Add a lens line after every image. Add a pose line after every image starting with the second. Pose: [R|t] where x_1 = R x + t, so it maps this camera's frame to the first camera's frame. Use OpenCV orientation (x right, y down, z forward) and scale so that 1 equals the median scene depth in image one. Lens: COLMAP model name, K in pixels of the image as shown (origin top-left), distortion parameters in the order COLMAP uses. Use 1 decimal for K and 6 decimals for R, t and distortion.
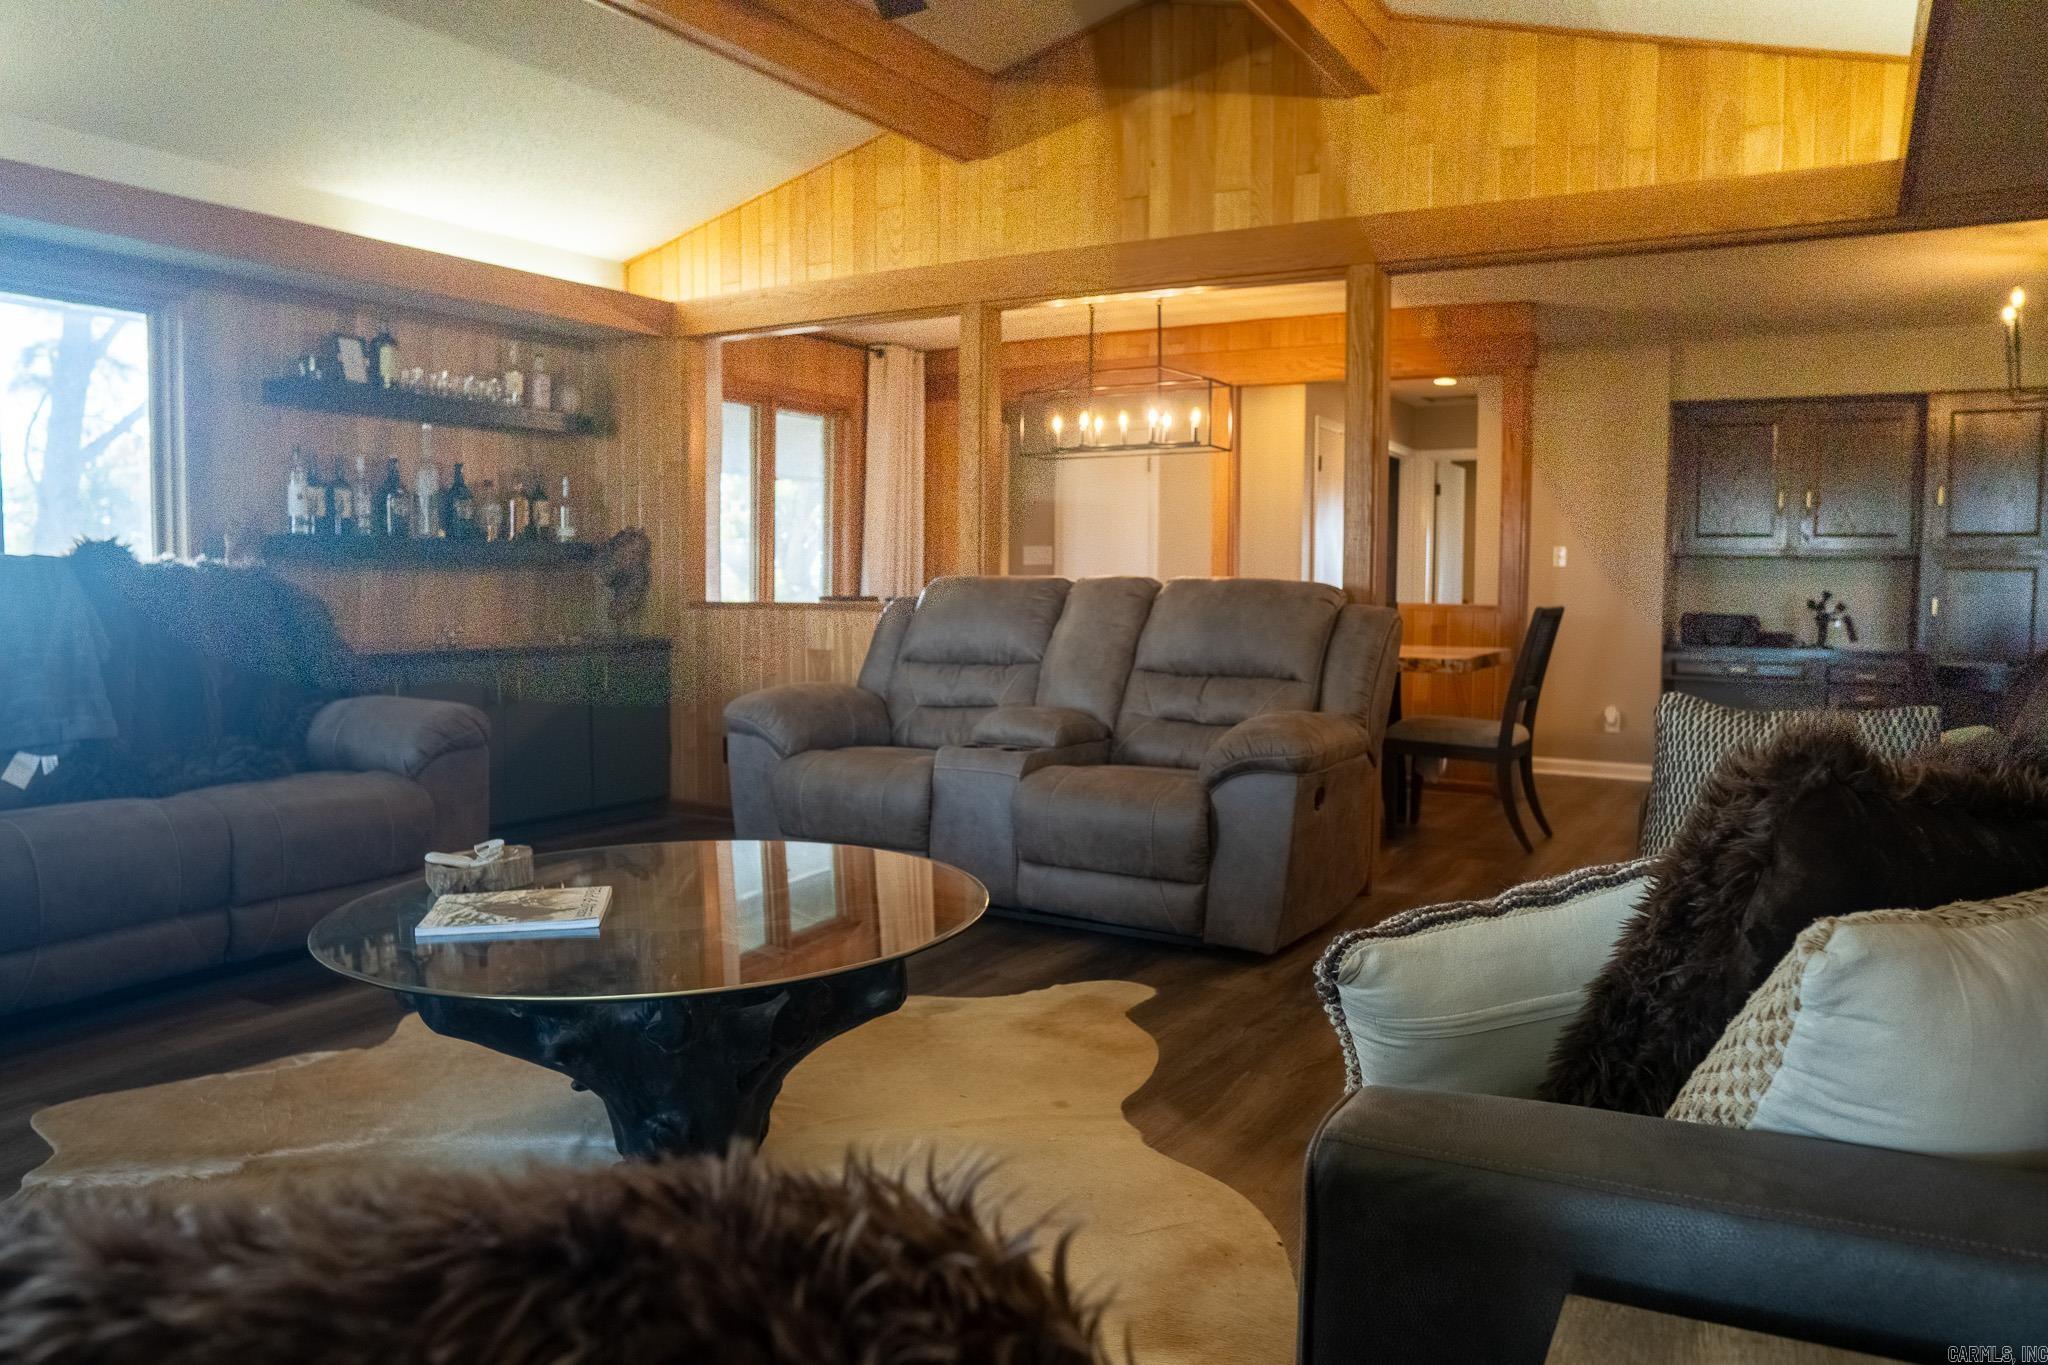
lens RADIAL K [[1488.1, 0, 1016.1], [0, 1488.1, 689.4], [0, 0, 1]] dist [-0.121358, 0.088031]
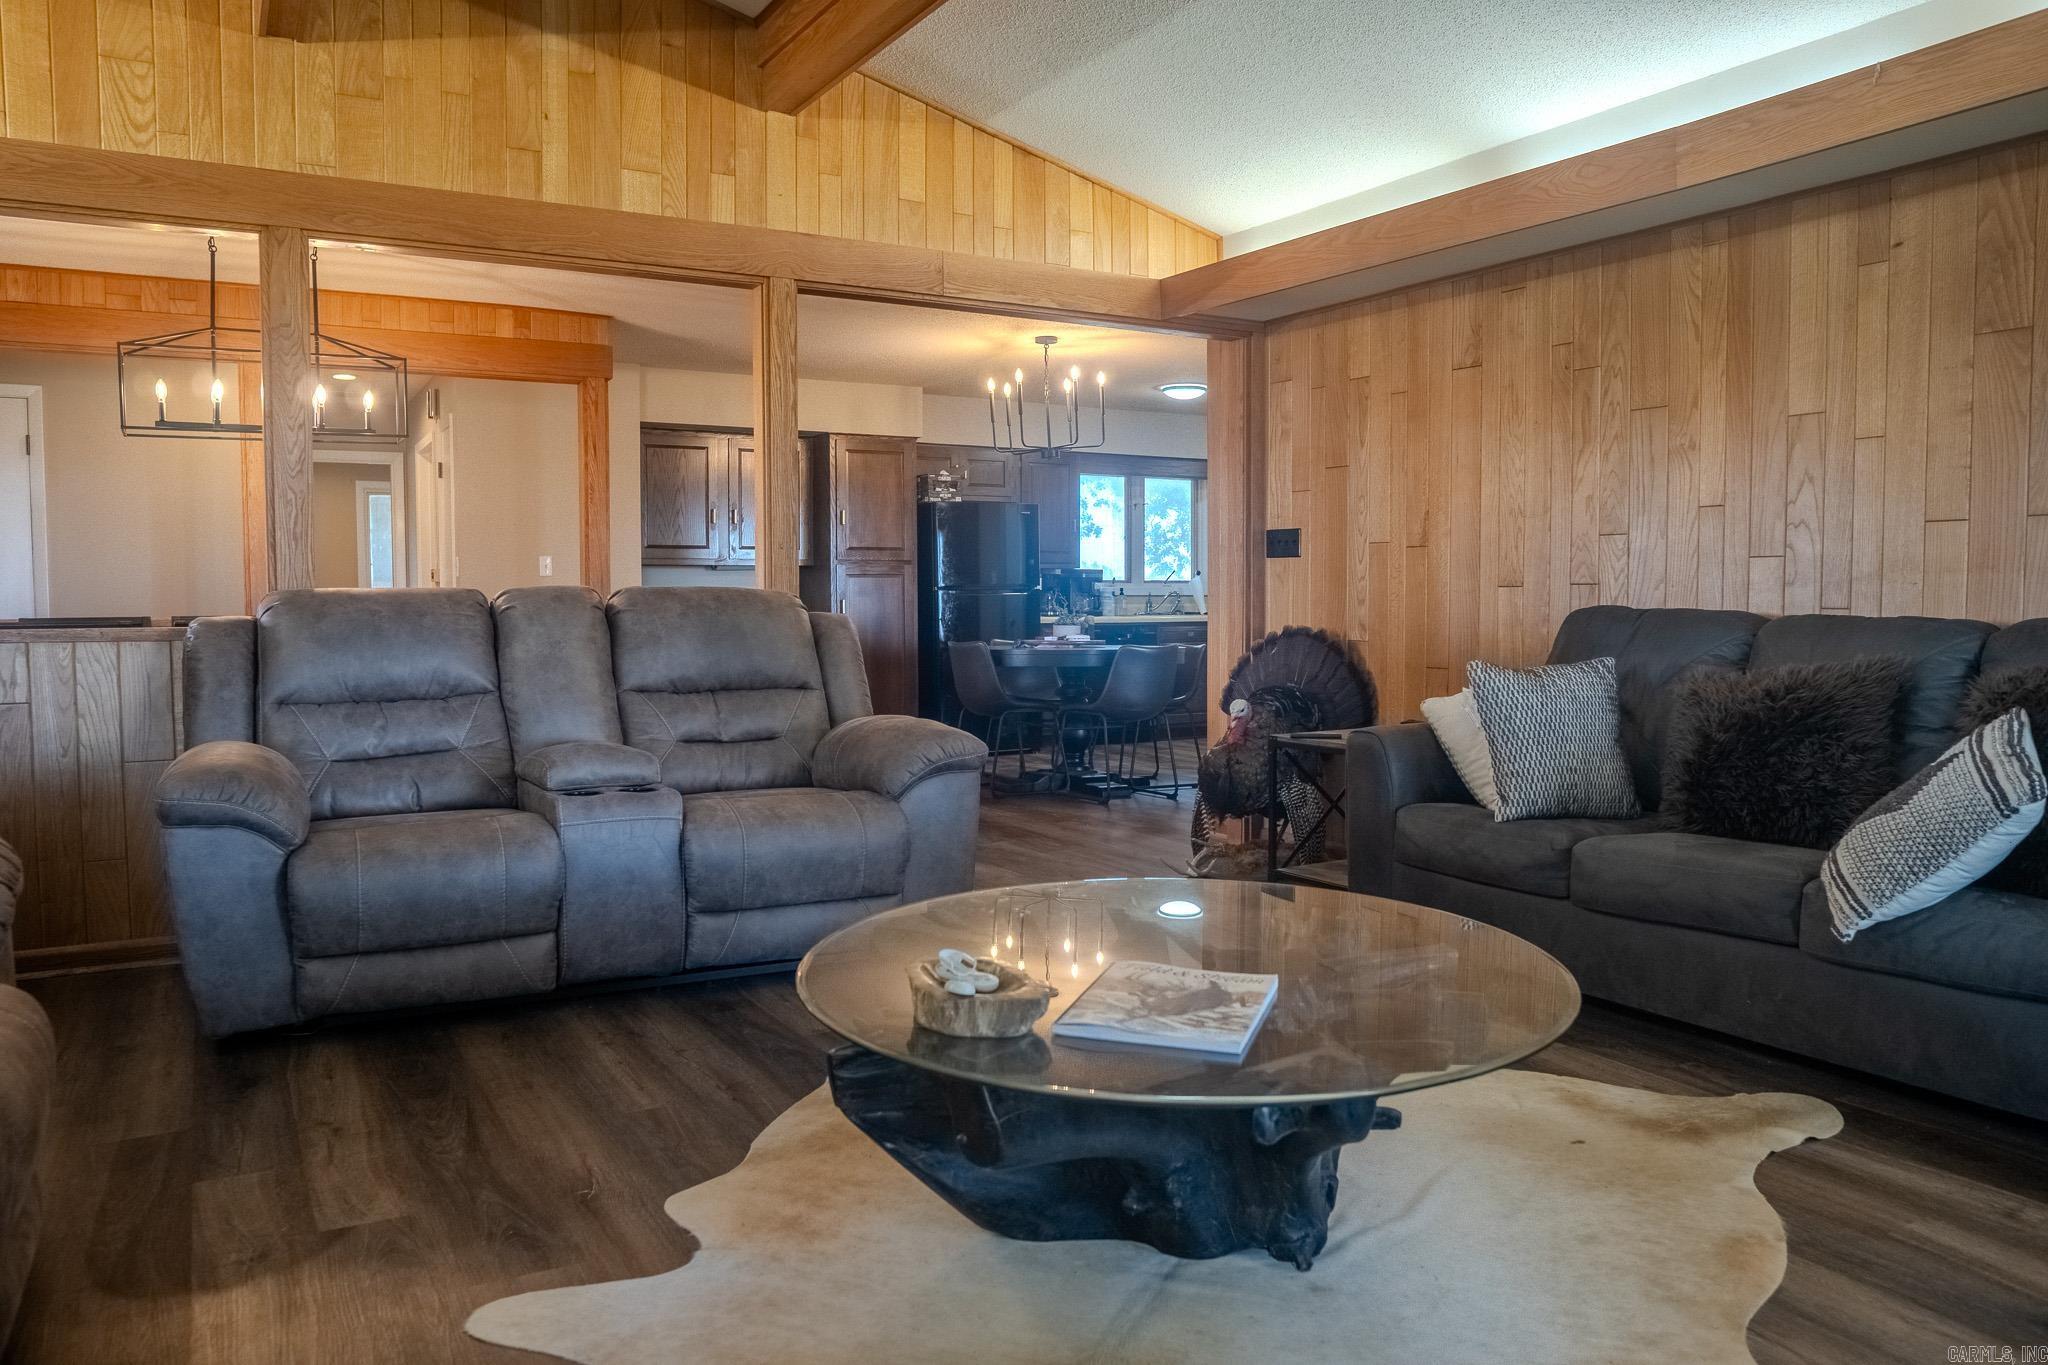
lens RADIAL K [[1488.1, 0, 1016.1], [0, 1488.1, 689.4], [0, 0, 1]] dist [-0.121358, 0.088031]
pose [[0.465820, -0.064140, 0.882552, -0.578620], [0.071027, 0.996862, 0.034959, -0.028018], [-0.882024, 0.046401, 0.468914, 0.371497]]
